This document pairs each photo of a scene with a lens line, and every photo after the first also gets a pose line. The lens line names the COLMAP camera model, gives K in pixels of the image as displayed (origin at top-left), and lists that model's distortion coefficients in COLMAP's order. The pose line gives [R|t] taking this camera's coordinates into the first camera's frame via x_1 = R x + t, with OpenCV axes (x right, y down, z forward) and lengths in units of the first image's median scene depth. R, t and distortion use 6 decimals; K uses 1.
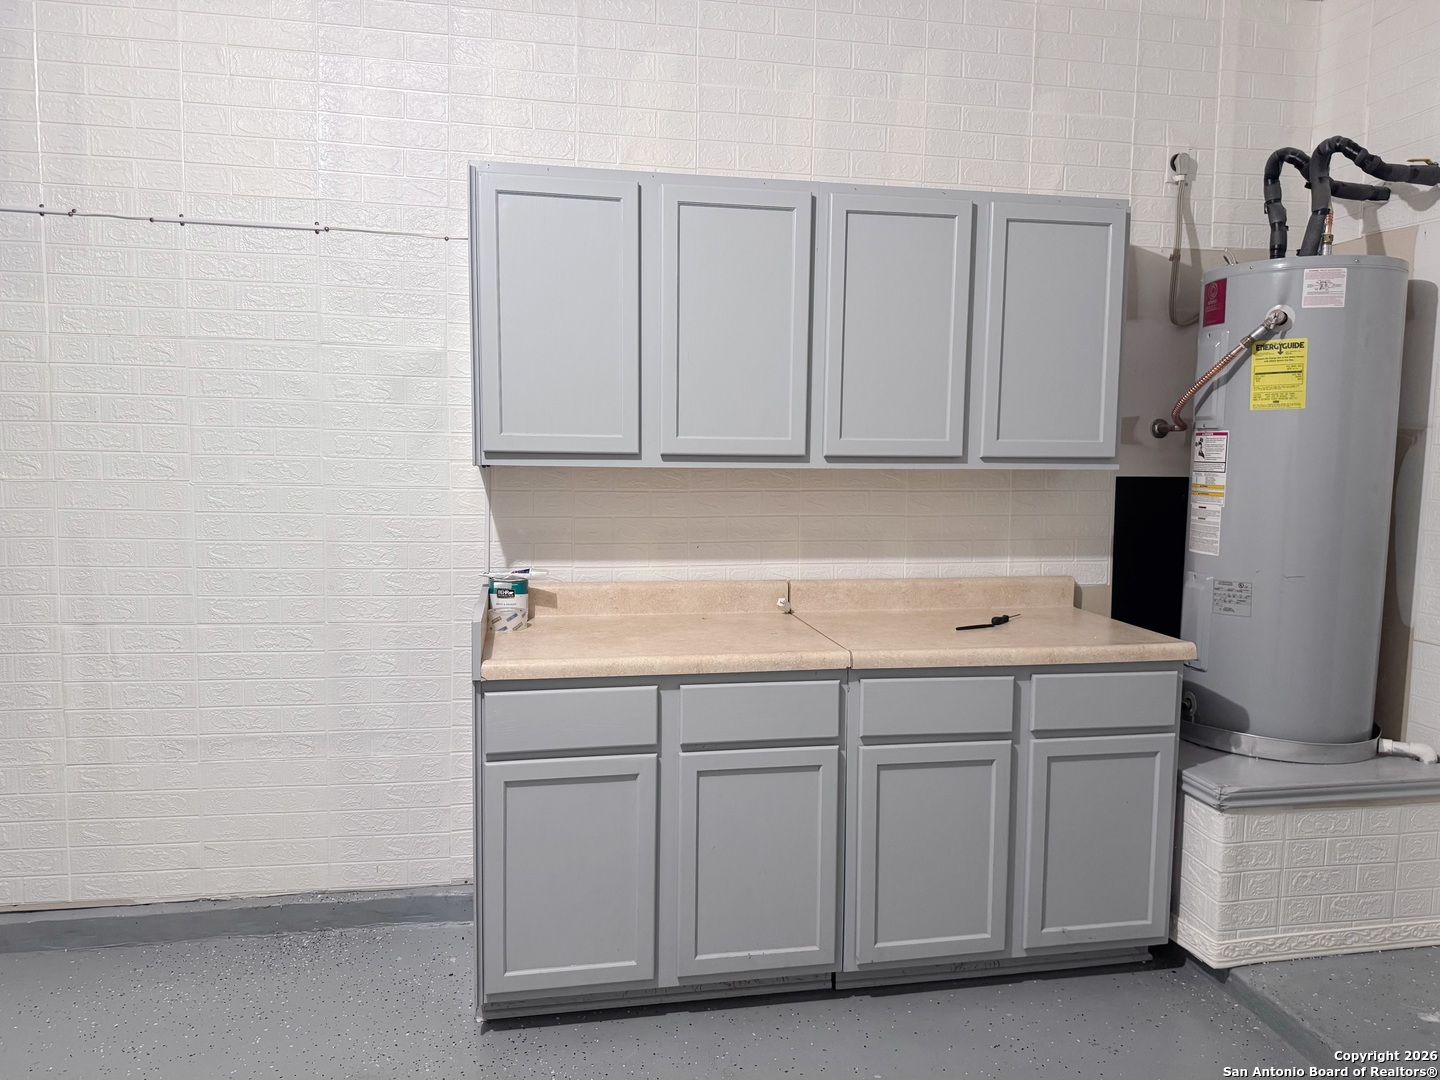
lens RADIAL K [[1011.7, 0, 715.7], [0, 1011.7, 538.2], [0, 0, 1]] dist [0.048554, -0.058397]
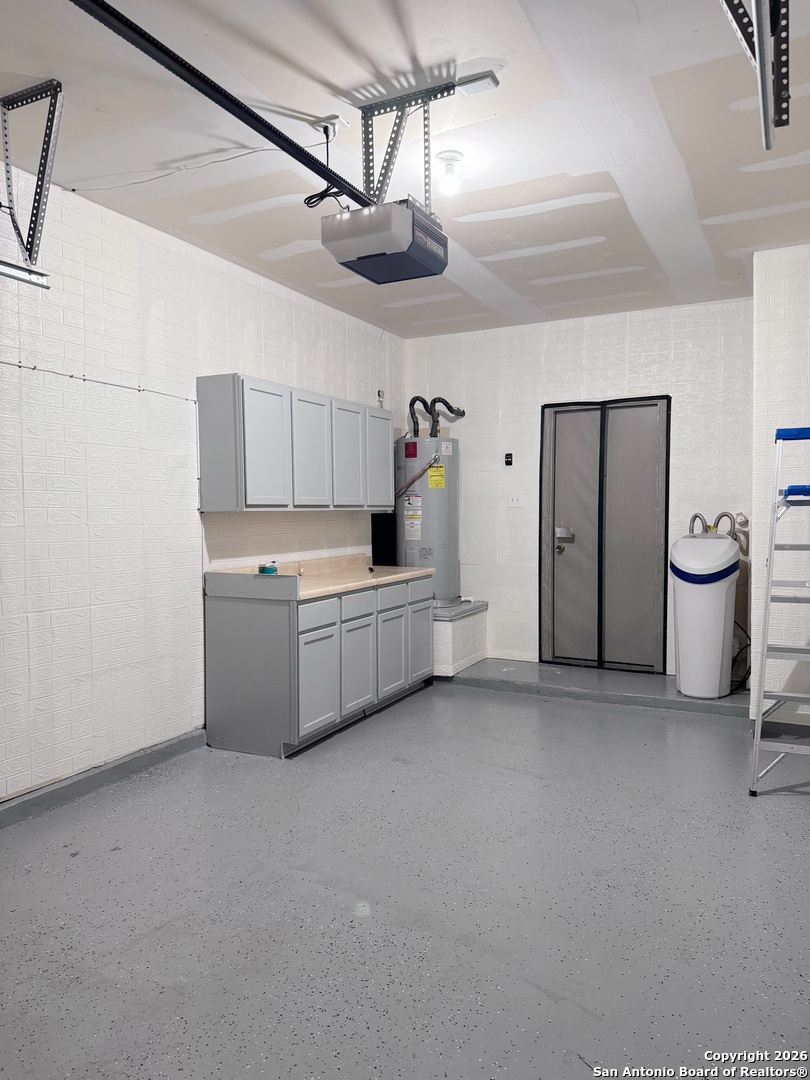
lens RADIAL K [[758.8, 0, 399.2], [0, 758.8, 536.3], [0, 0, 1]] dist [0.048554, -0.058397]
pose [[0.600889, -0.044547, 0.798090, -1.205852], [0.081326, 0.996672, -0.005600, 0.015112], [-0.795184, 0.068271, 0.602512, -0.212353]]
